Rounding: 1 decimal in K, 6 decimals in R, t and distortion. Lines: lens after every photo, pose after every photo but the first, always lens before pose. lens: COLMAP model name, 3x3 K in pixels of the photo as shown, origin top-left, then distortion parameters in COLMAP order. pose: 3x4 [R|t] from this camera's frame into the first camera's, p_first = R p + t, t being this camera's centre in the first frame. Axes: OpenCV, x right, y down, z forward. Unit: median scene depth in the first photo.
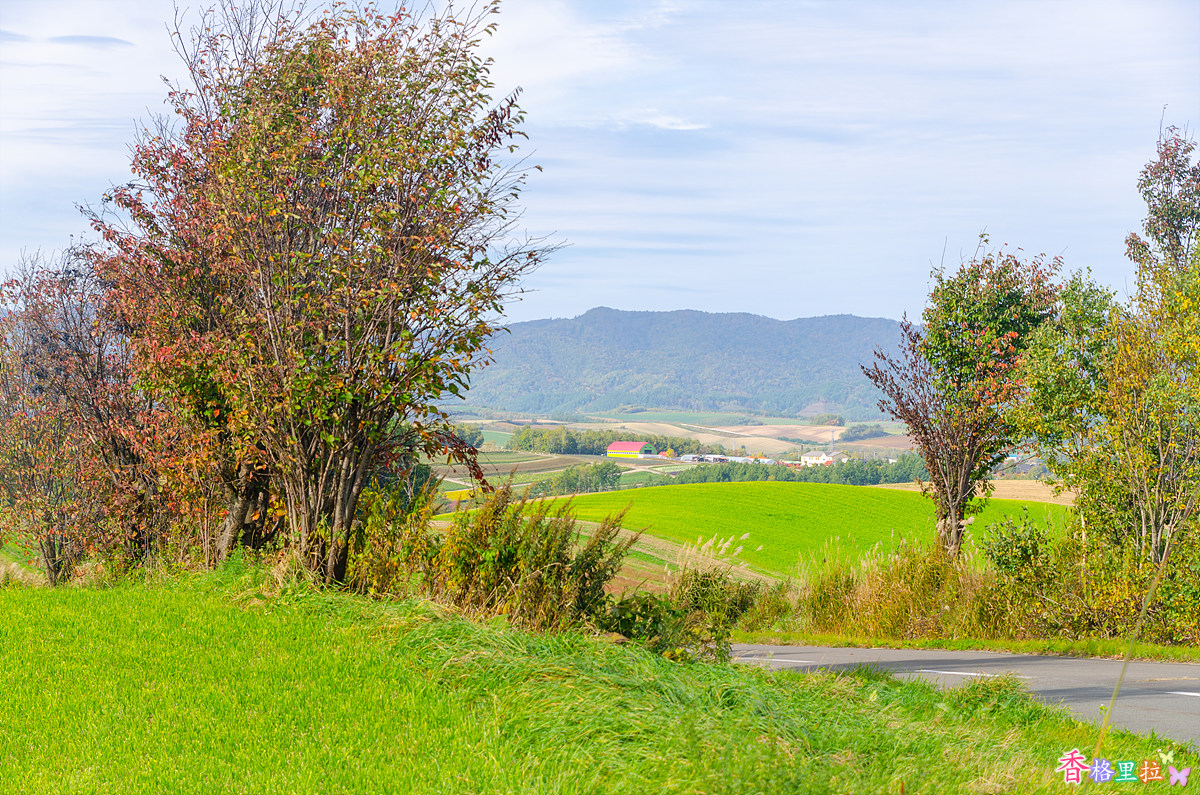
lens RADIAL K [[3445.0, 0, 602.8], [0, 3445.0, 391.2], [0, 0, 1]] dist [-0.050552, 0.000000]
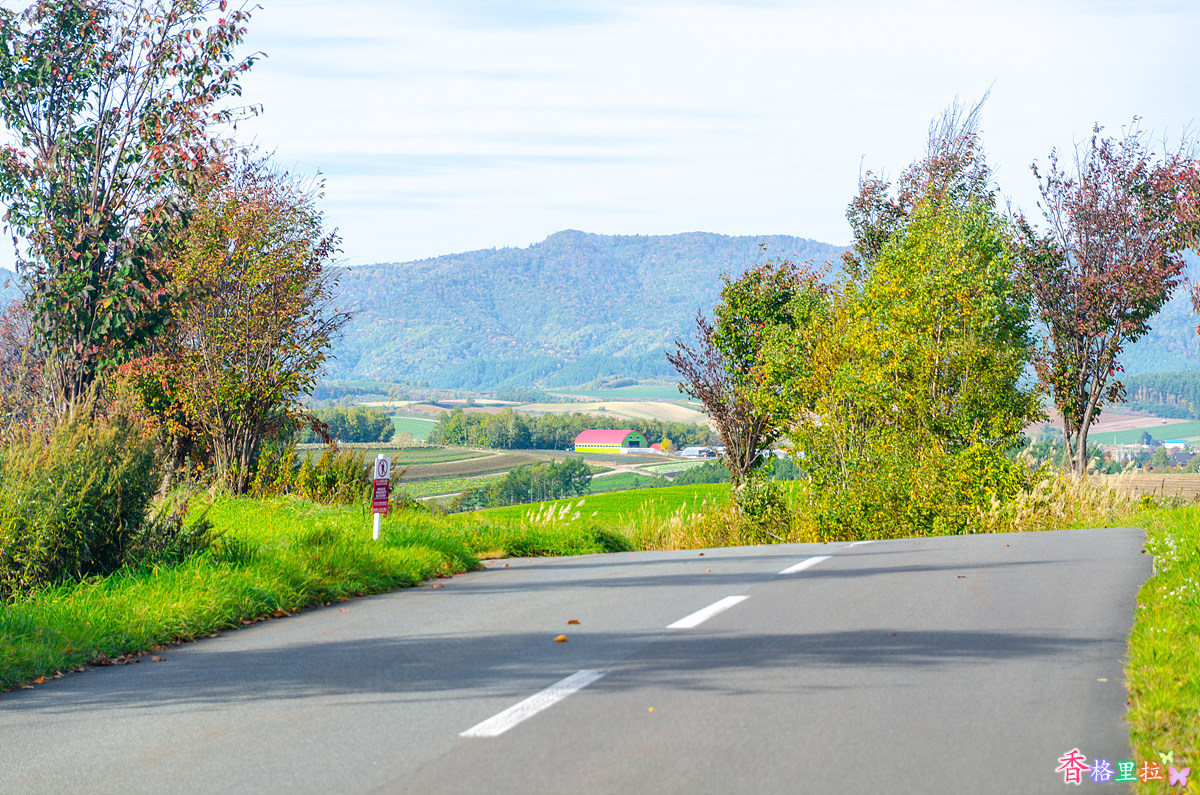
lens RADIAL K [[5250.5, 0, 601.2], [0, 5250.5, 398.4], [0, 0, 1]] dist [-0.166581, 0.000000]
pose [[0.999873, -0.015467, 0.003903, 0.070877], [0.015434, 0.999845, 0.008463, -0.011942], [-0.004033, -0.008401, 0.999957, -1.228268]]
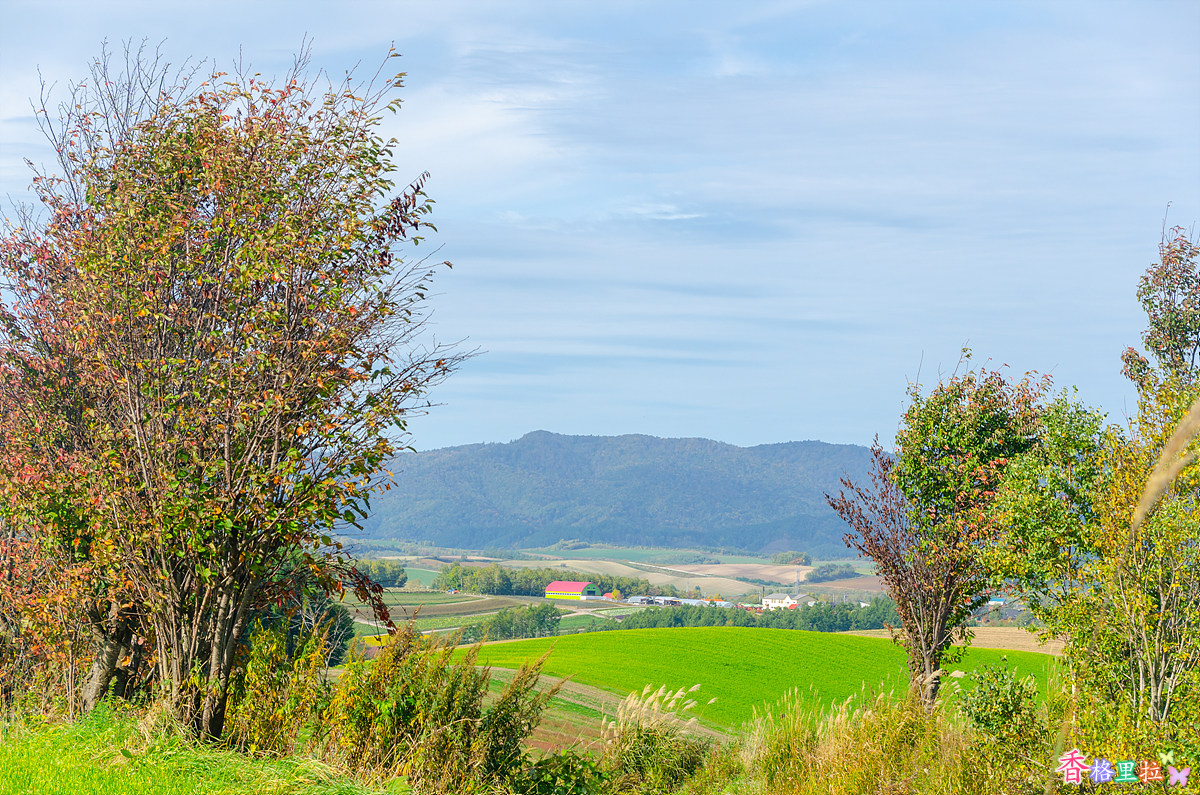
lens RADIAL K [[3852.7, 0, 590.1], [0, 3852.7, 403.8], [0, 0, 1]] dist [0.044839, 0.000000]
pose [[0.999902, 0.006449, 0.012421, 0.003760], [-0.006056, 0.999486, -0.031471, 0.000796], [-0.012618, 0.031393, 0.999427, 0.014945]]
